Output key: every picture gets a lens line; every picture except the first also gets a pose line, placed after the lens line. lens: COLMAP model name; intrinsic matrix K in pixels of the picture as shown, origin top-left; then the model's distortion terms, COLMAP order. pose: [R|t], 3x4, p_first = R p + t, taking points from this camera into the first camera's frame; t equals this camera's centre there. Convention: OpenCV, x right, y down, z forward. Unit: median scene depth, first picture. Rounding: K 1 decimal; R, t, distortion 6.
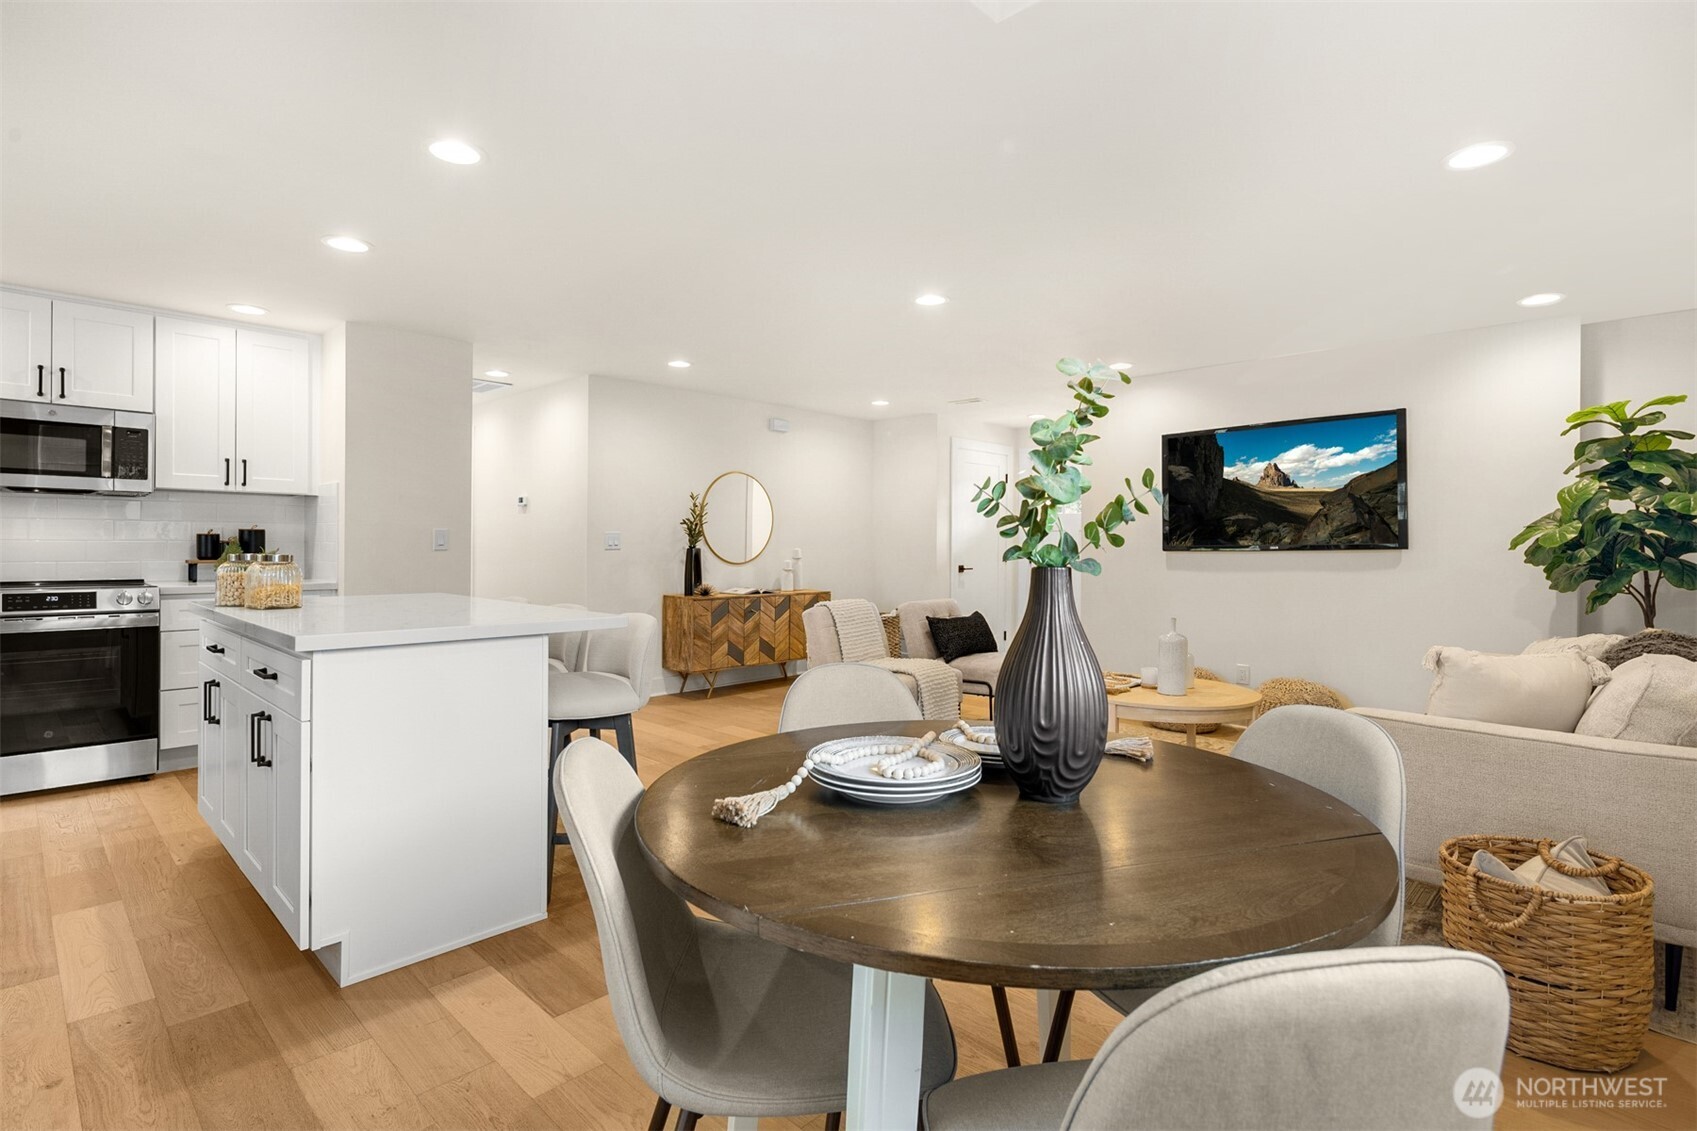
lens RADIAL K [[822.0, 0, 851.1], [0, 822.0, 525.3], [0, 0, 1]] dist [0.003870, 0.000043]
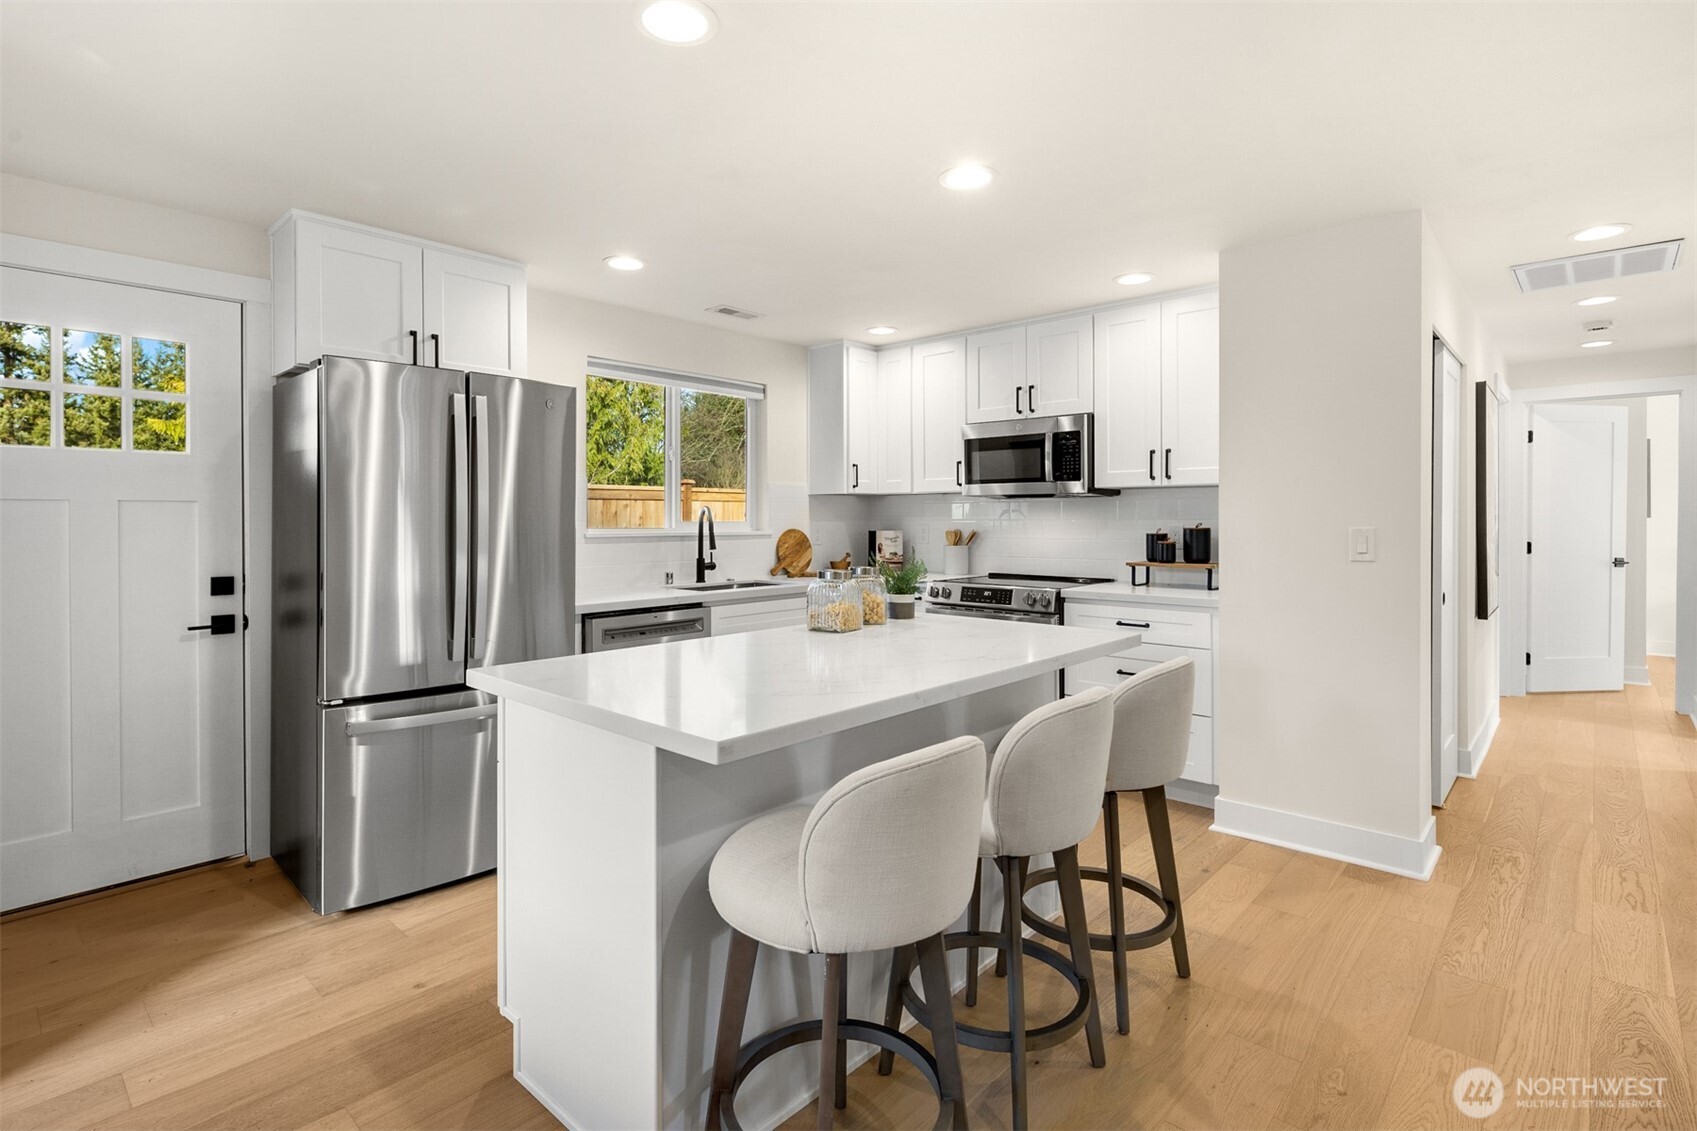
lens RADIAL K [[821.4, 0, 838.5], [0, 821.4, 523.9], [0, 0, 1]] dist [0.002587, -0.001709]
pose [[0.015496, -0.000040, -0.999880, 0.134046], [0.027404, 0.999624, 0.000385, -0.011063], [0.999504, -0.027407, 0.015491, 0.677894]]
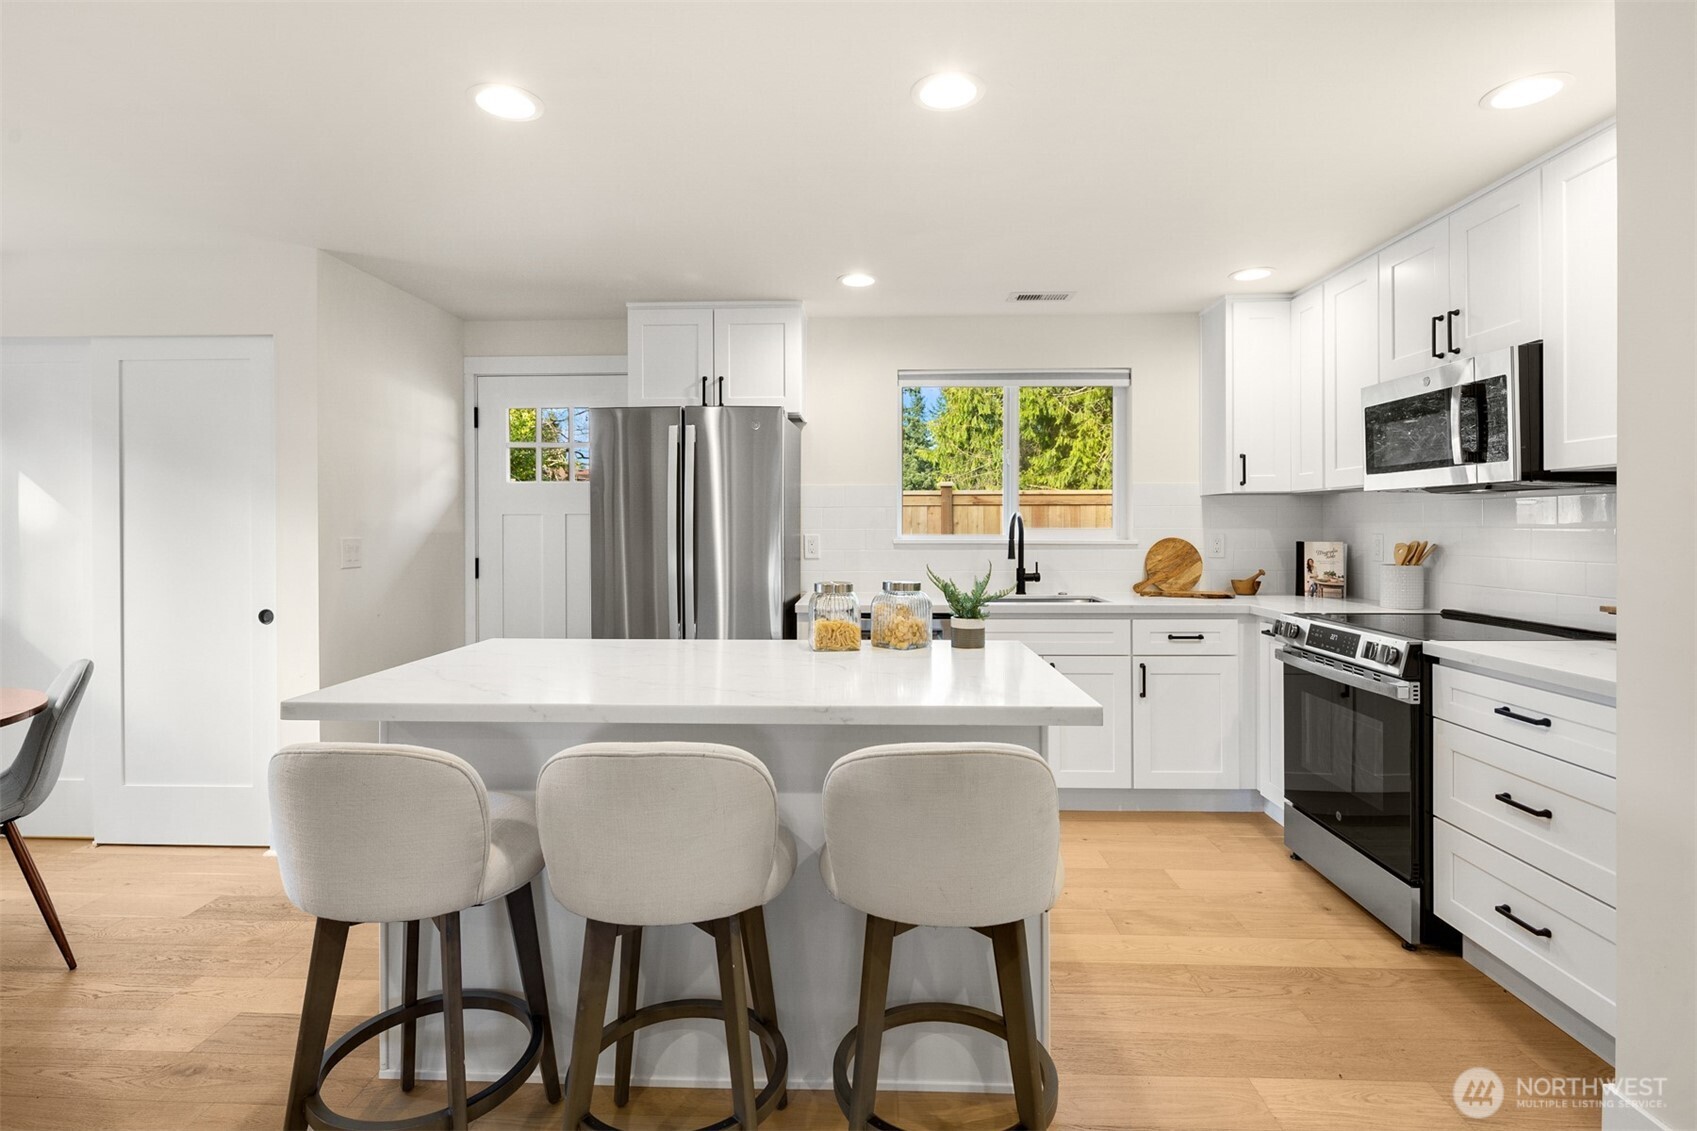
lens RADIAL K [[821.4, 0, 838.5], [0, 821.4, 523.9], [0, 0, 1]] dist [0.002587, -0.001709]
pose [[-0.753780, -0.007271, -0.657087, -0.113398], [0.013696, 0.999548, -0.026773, -0.000849], [0.656985, -0.029180, -0.753339, 1.106901]]
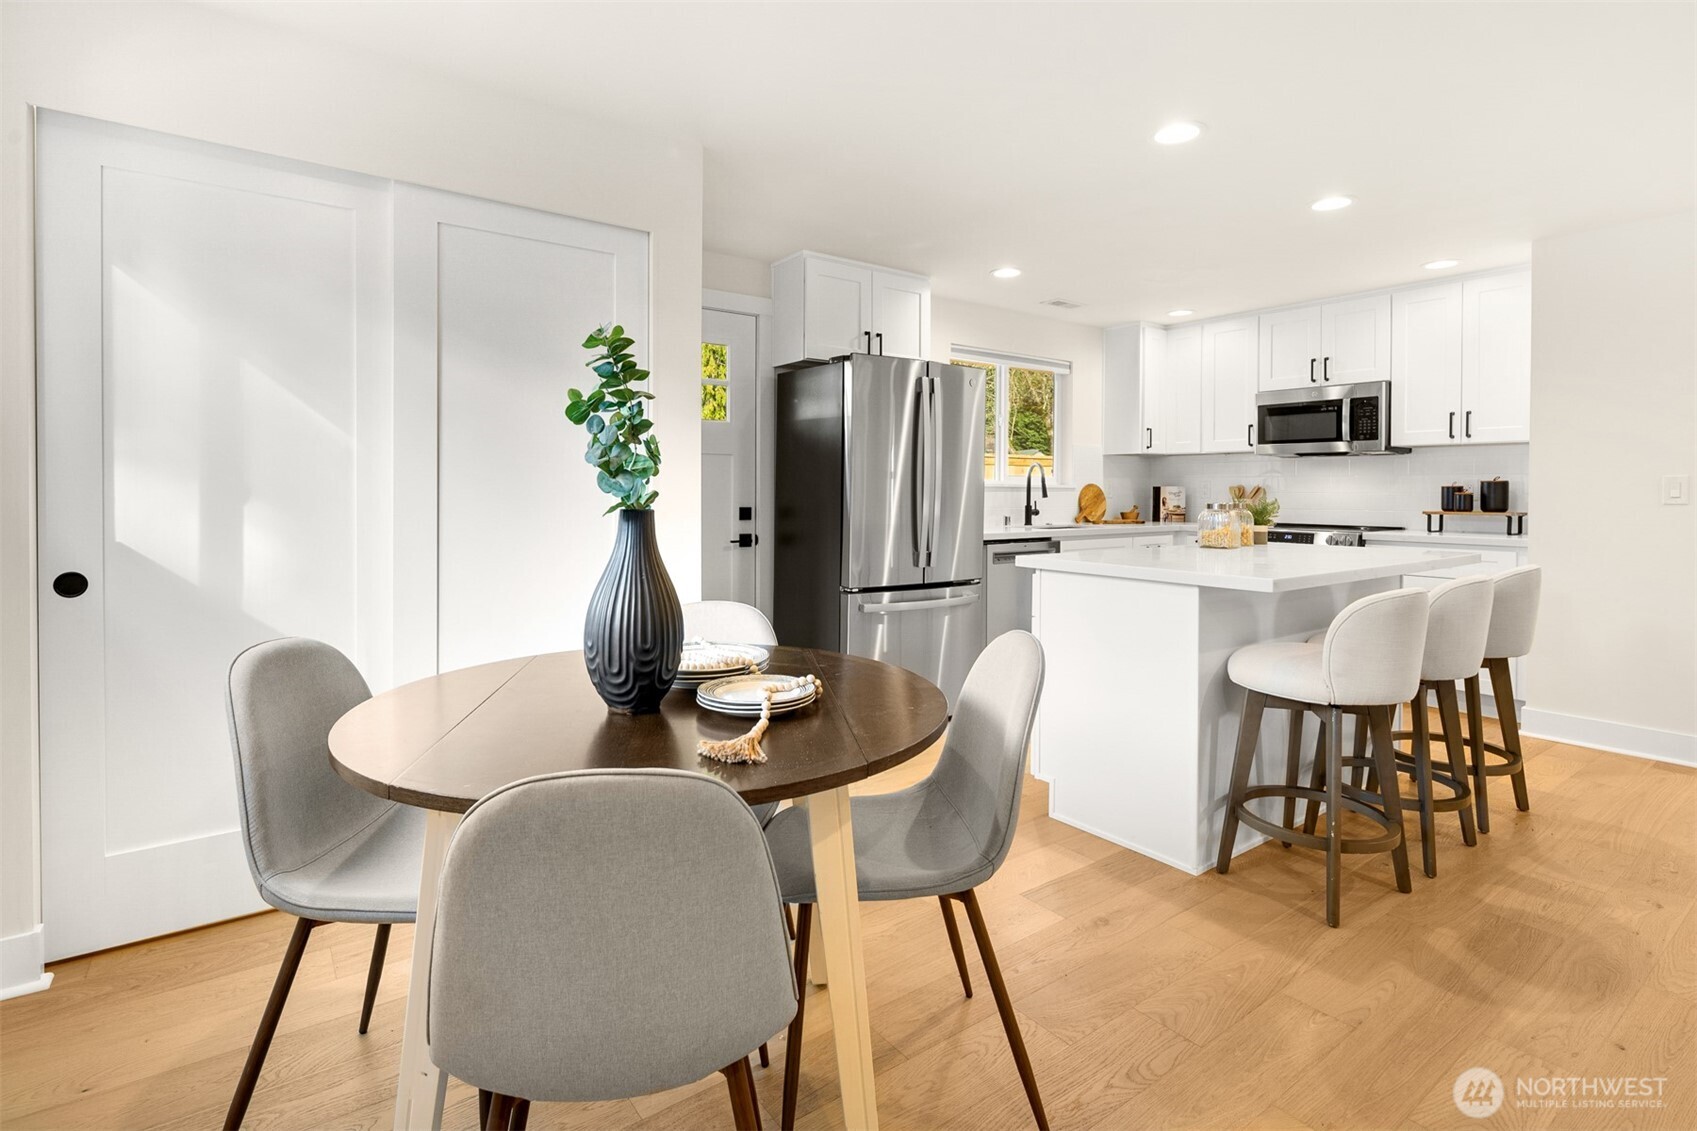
lens RADIAL K [[820.8, 0, 840.0], [0, 820.8, 503.3], [0, 0, 1]] dist [0.001366, -0.000851]
pose [[-0.176954, 0.009576, -0.984173, 0.397045], [0.019529, 0.999790, 0.006216, 0.011039], [0.984025, -0.018120, -0.177104, 0.455740]]
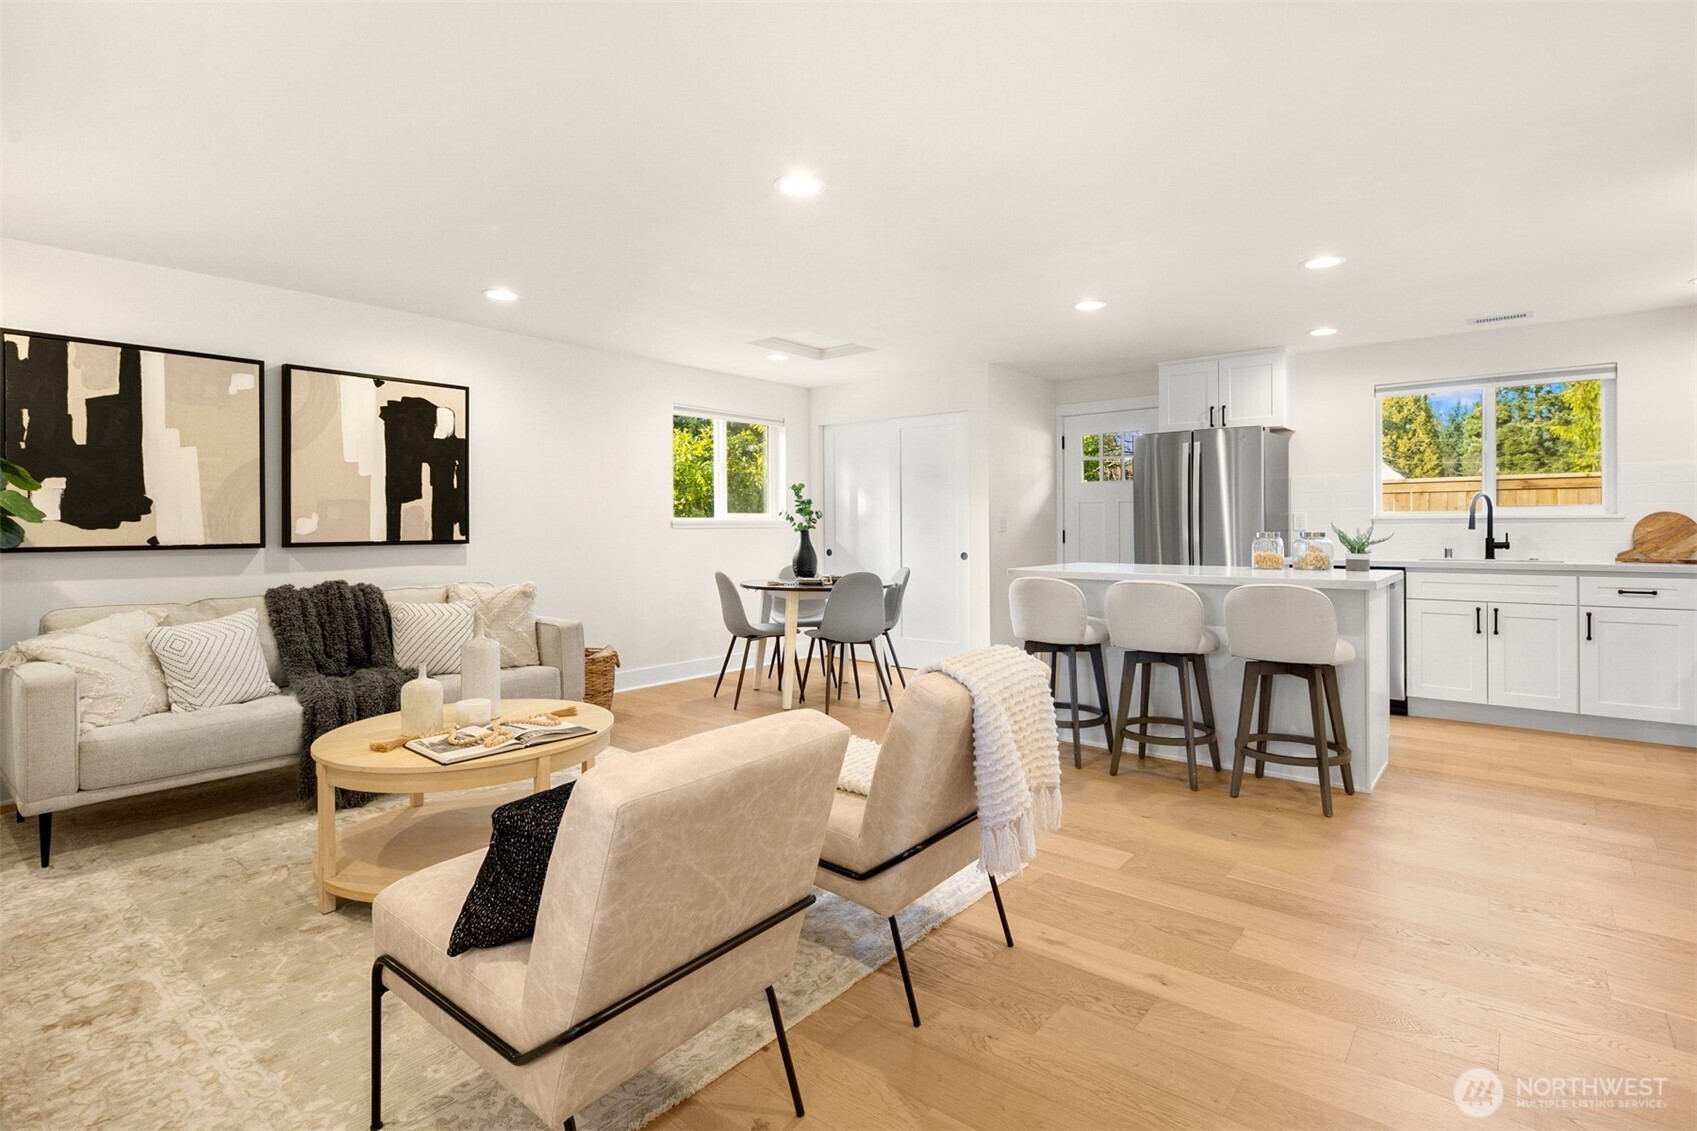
lens RADIAL K [[822.0, 0, 851.1], [0, 822.0, 525.3], [0, 0, 1]] dist [0.003870, 0.000043]
pose [[-0.997119, -0.001615, -0.075830, 0.098903], [0.000507, 0.999609, -0.027963, 0.042770], [0.075845, -0.027921, -0.996729, 1.633994]]
